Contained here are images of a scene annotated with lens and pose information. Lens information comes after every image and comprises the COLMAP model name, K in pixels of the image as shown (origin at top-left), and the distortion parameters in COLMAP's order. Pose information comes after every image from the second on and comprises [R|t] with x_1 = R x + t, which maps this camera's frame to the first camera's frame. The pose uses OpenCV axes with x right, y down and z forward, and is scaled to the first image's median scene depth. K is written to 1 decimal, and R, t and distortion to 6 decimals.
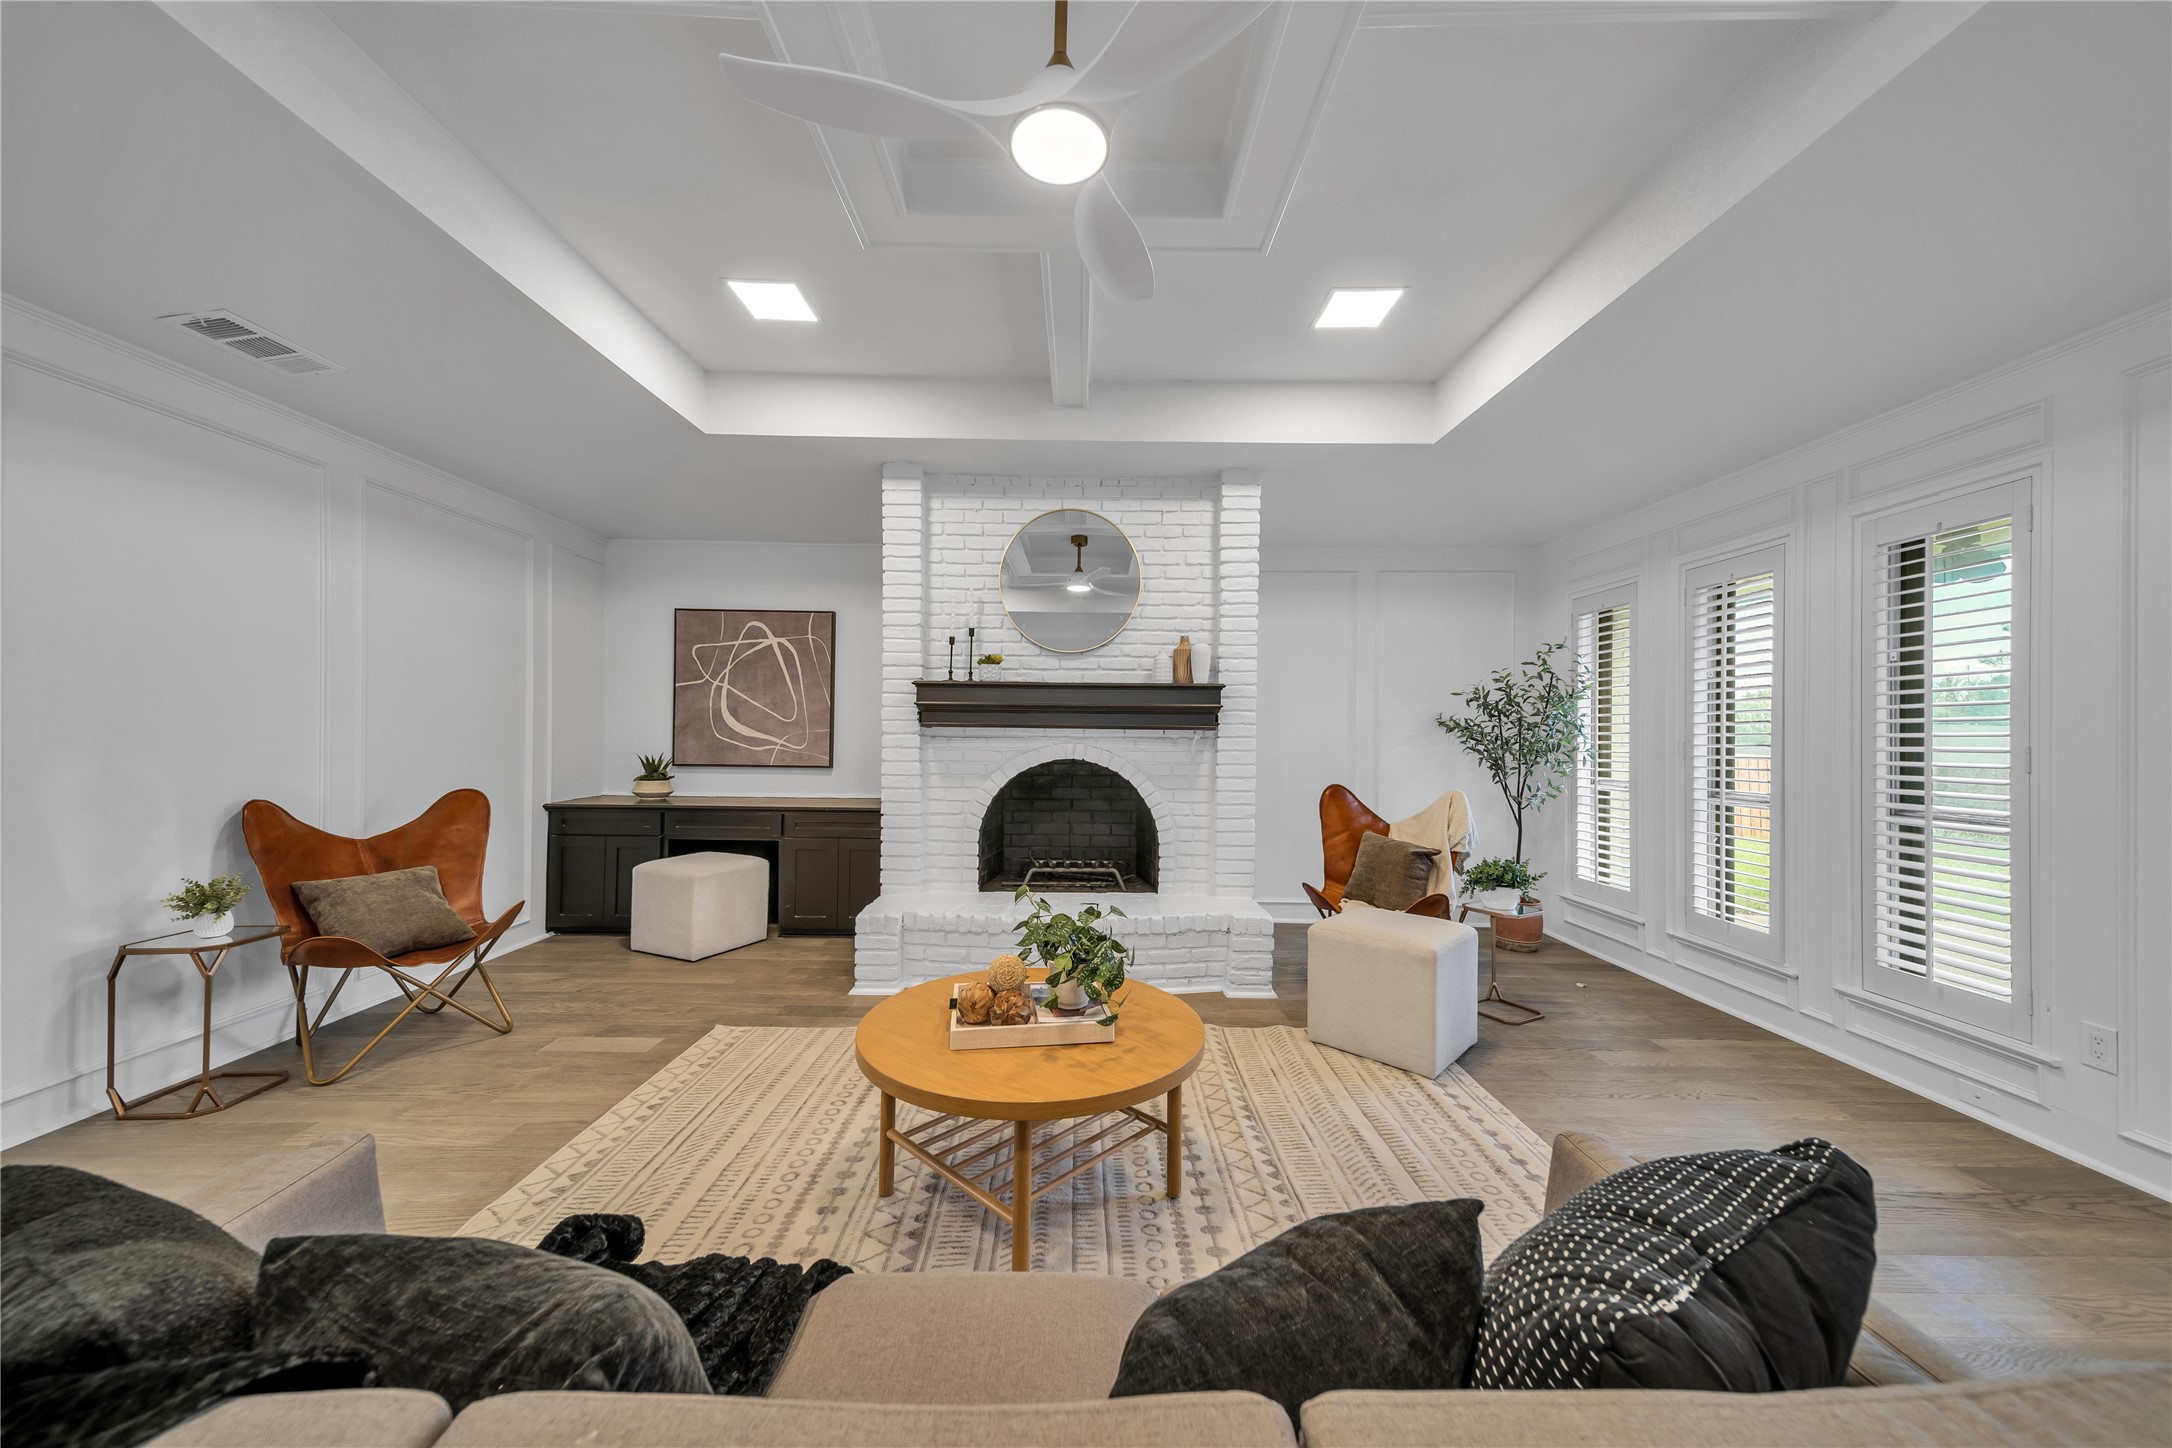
lens RADIAL K [[748.2, 0, 1089.8], [0, 748.2, 731.7], [0, 0, 1]] dist [0.012510, -0.000911]
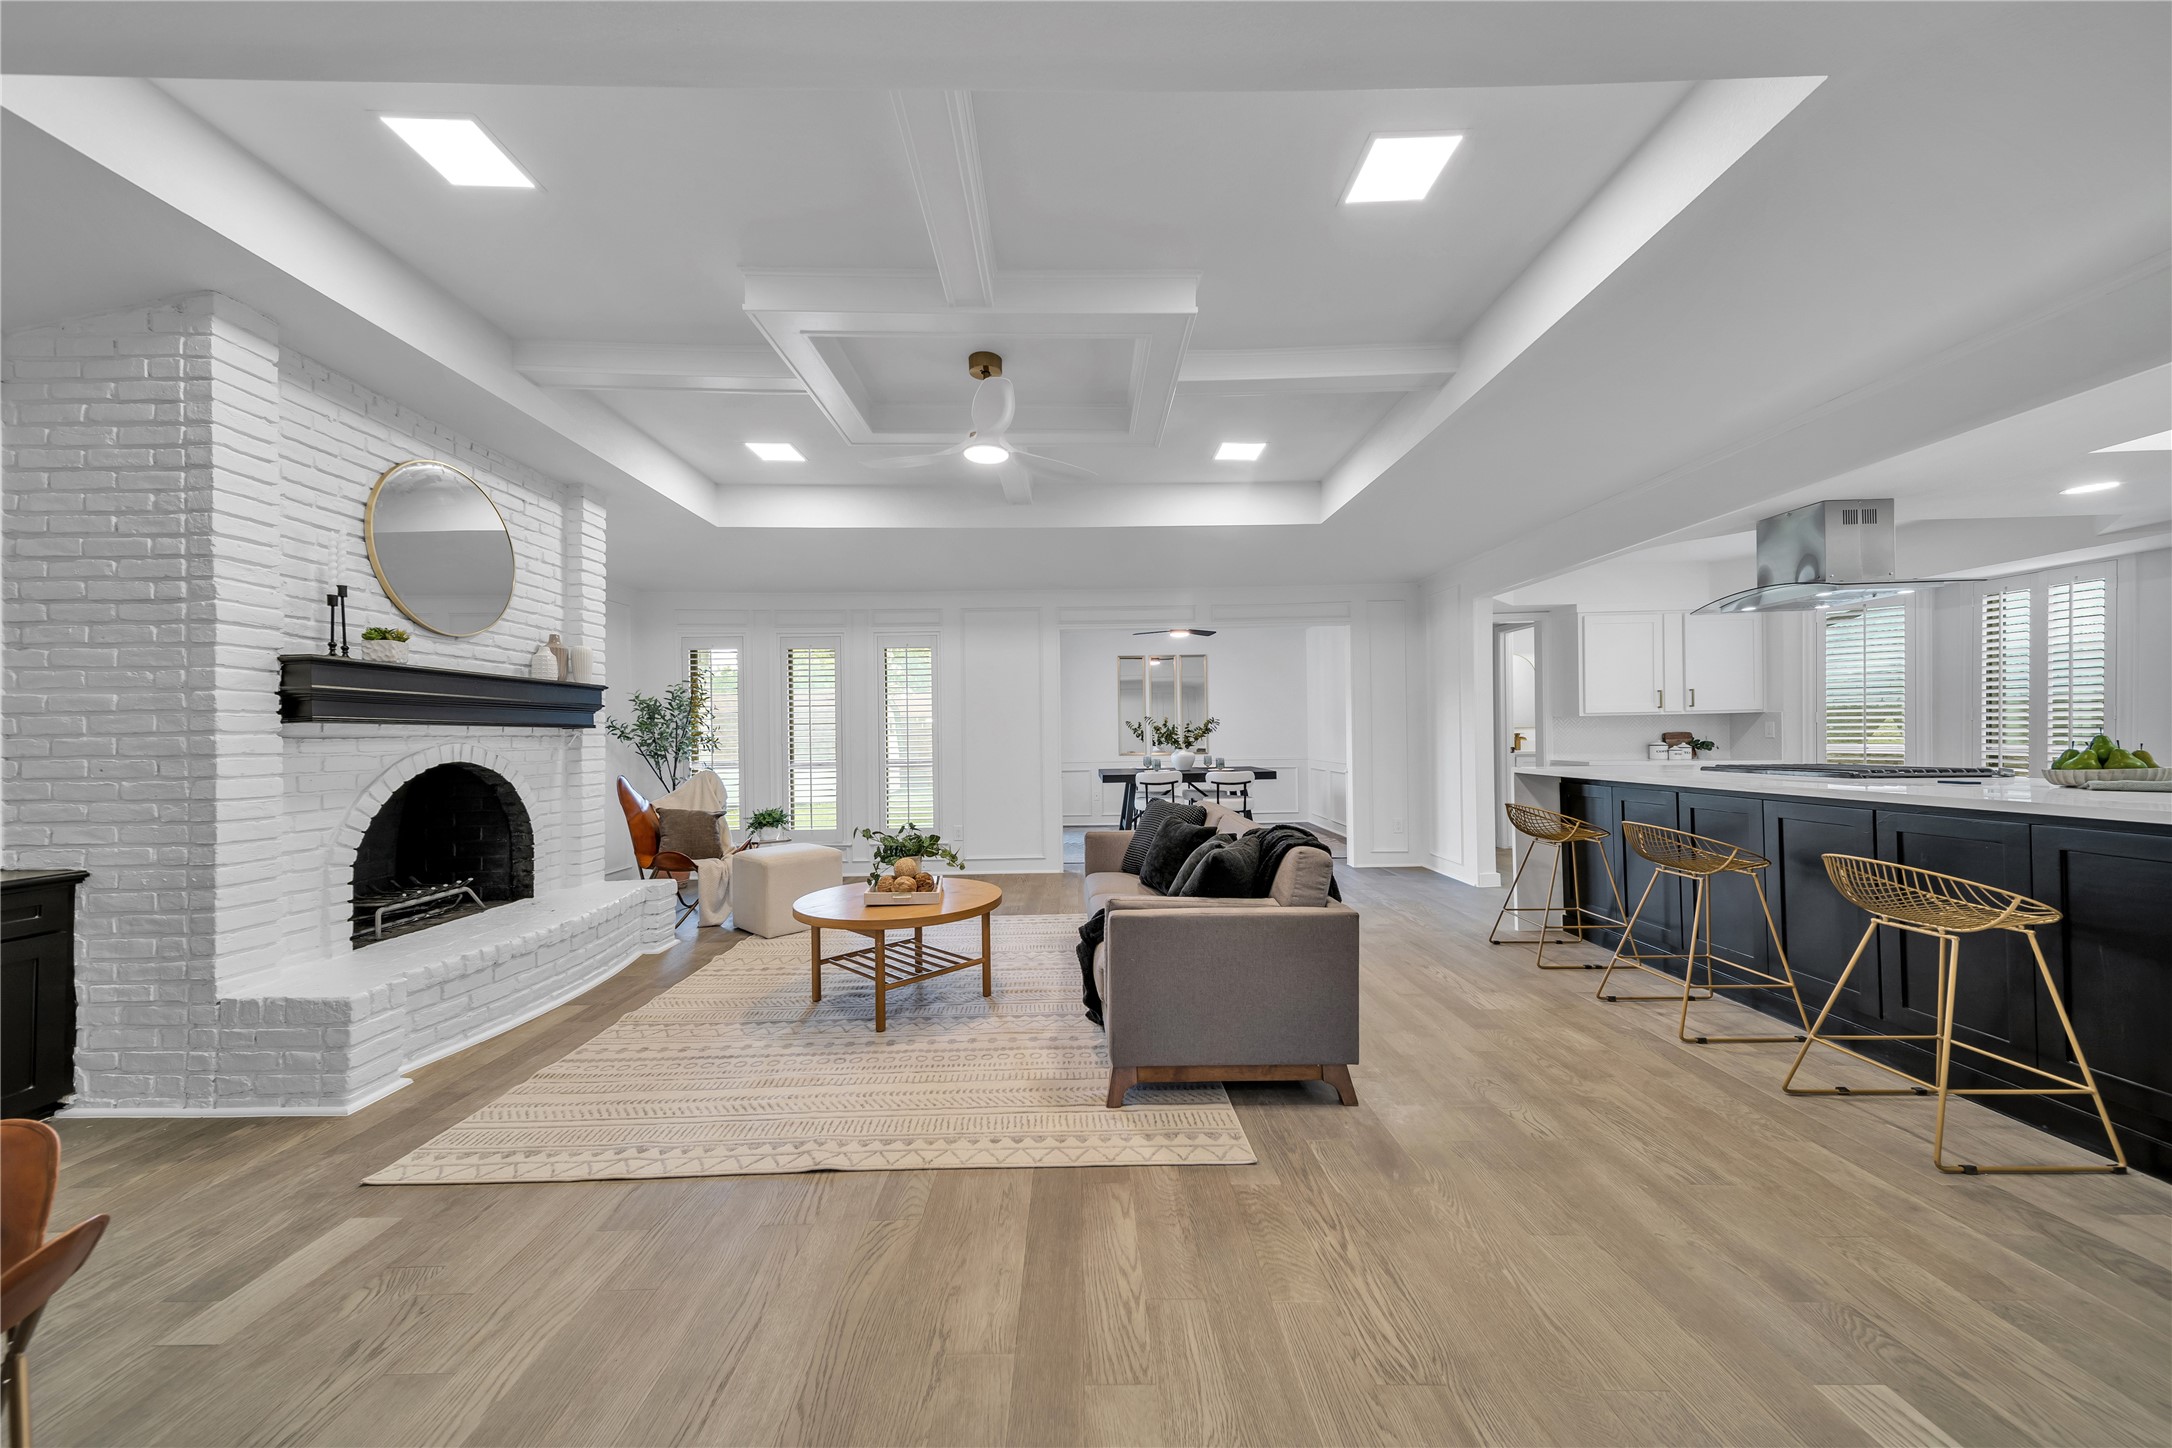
lens RADIAL K [[748.2, 0, 1088.8], [0, 748.2, 734.5], [0, 0, 1]] dist [0.012510, -0.000911]
pose [[-0.011255, -0.007163, 0.999911, -0.889223], [0.008862, 0.999934, 0.007263, 0.005262], [-0.999897, 0.008943, -0.011191, 0.291011]]
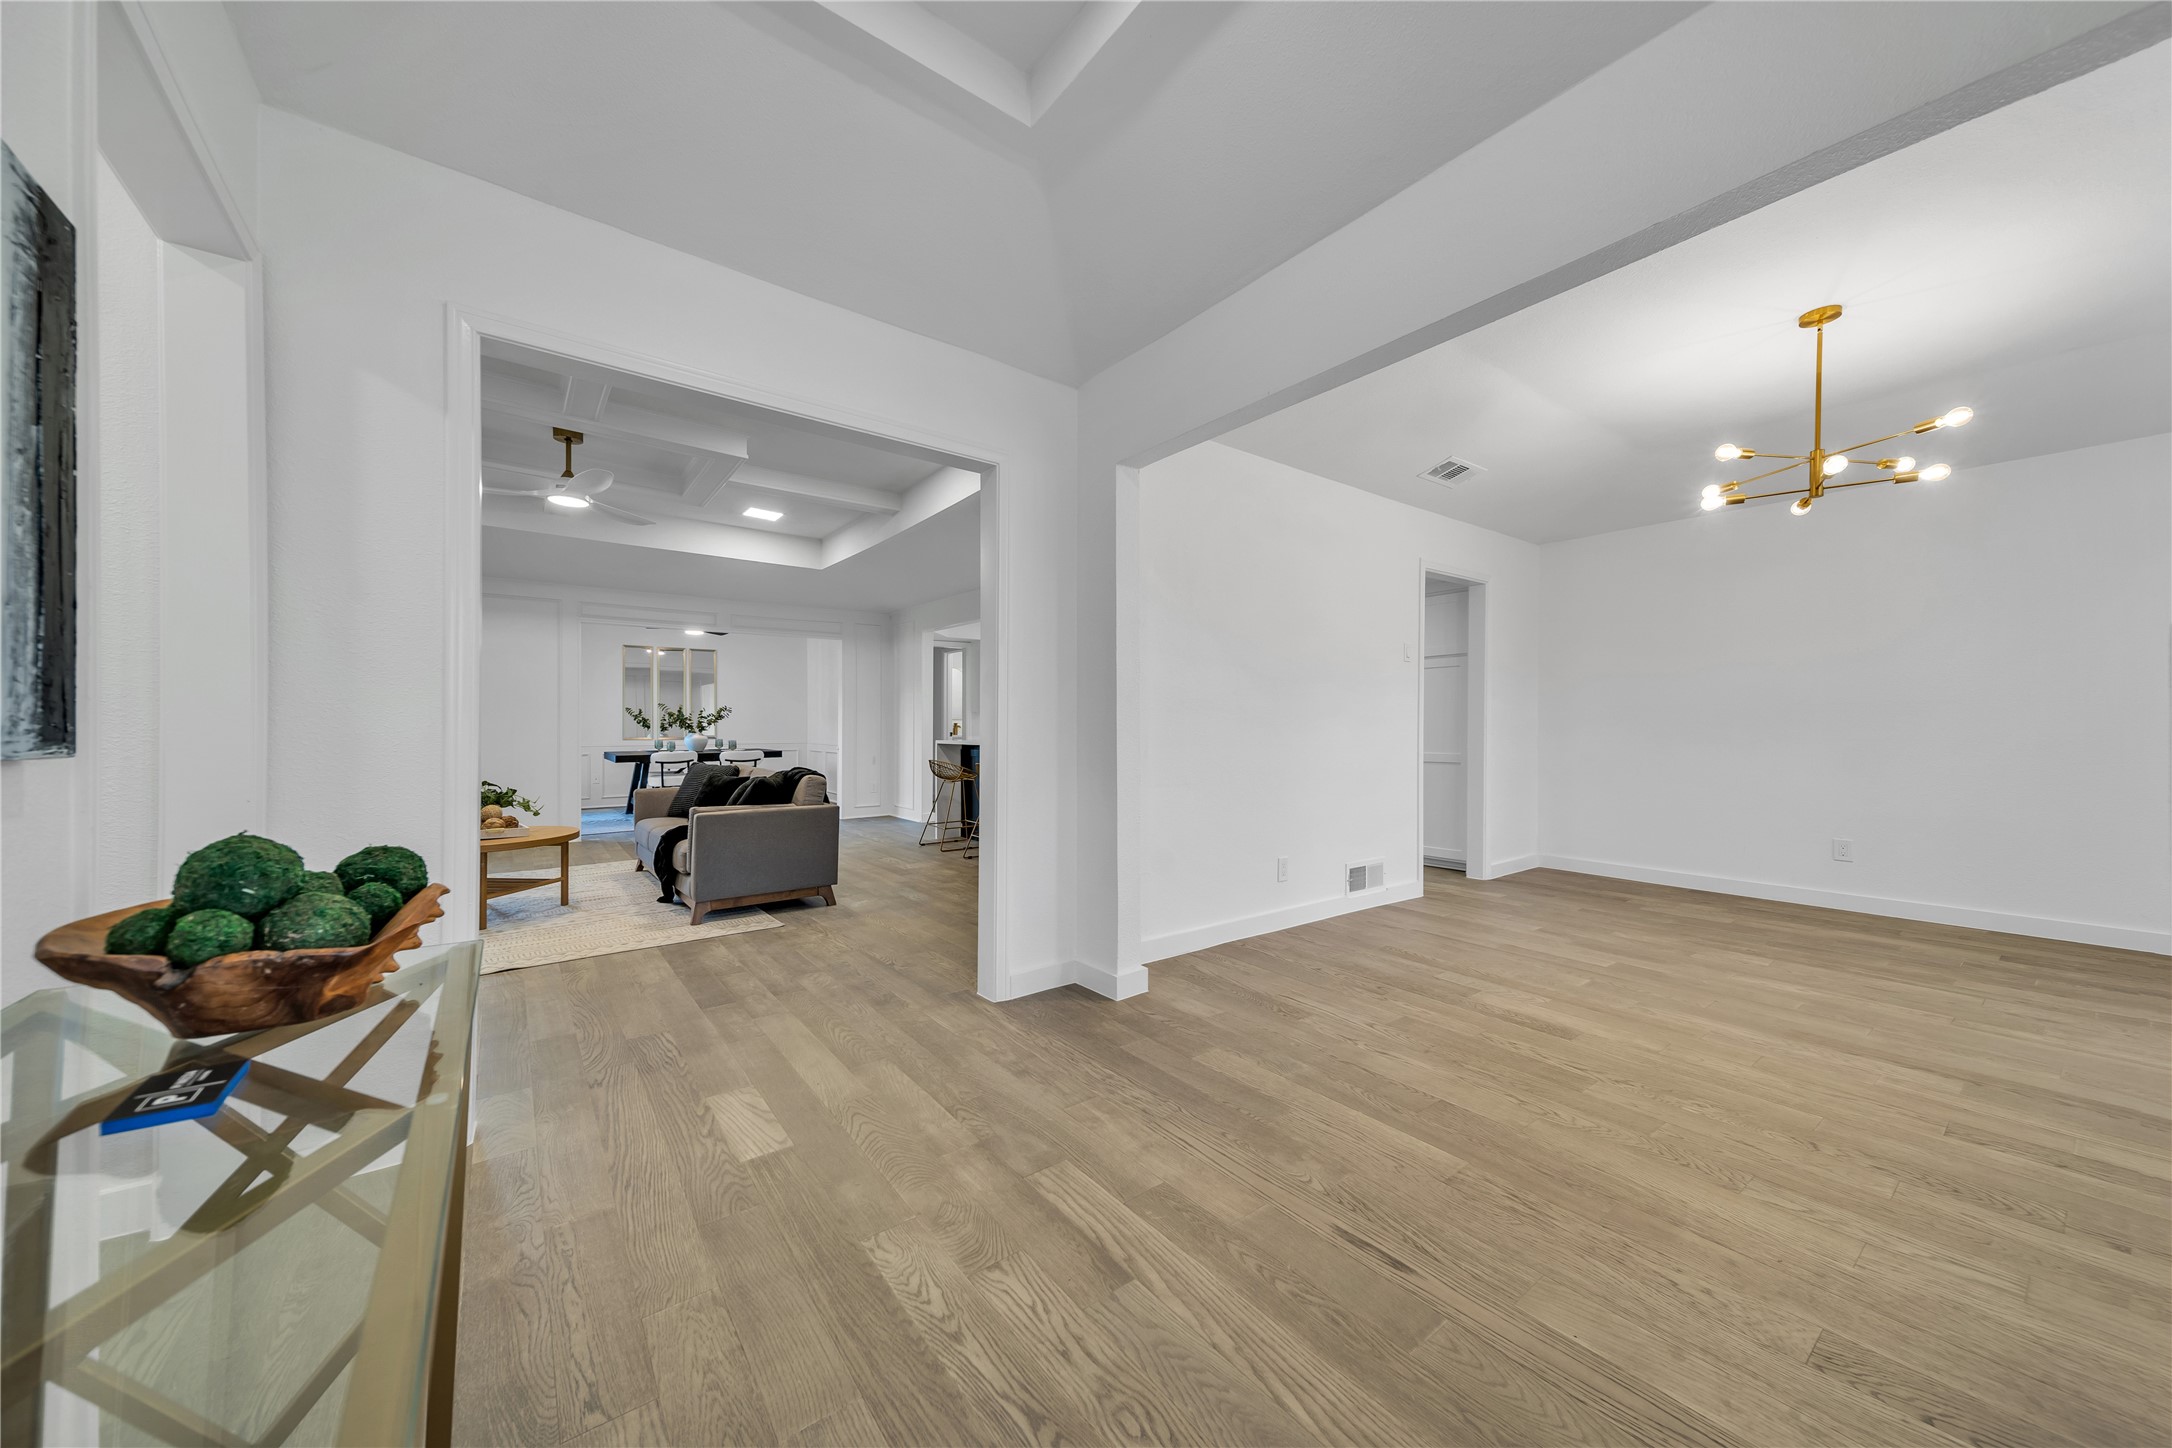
lens RADIAL K [[748.2, 0, 1075.3], [0, 748.2, 726.2], [0, 0, 1]] dist [0.012510, -0.000911]
pose [[-0.598226, -0.007900, 0.801289, -1.418597], [-0.007414, 0.999963, 0.004324, 0.023317], [-0.801293, -0.003354, -0.598262, 0.462898]]
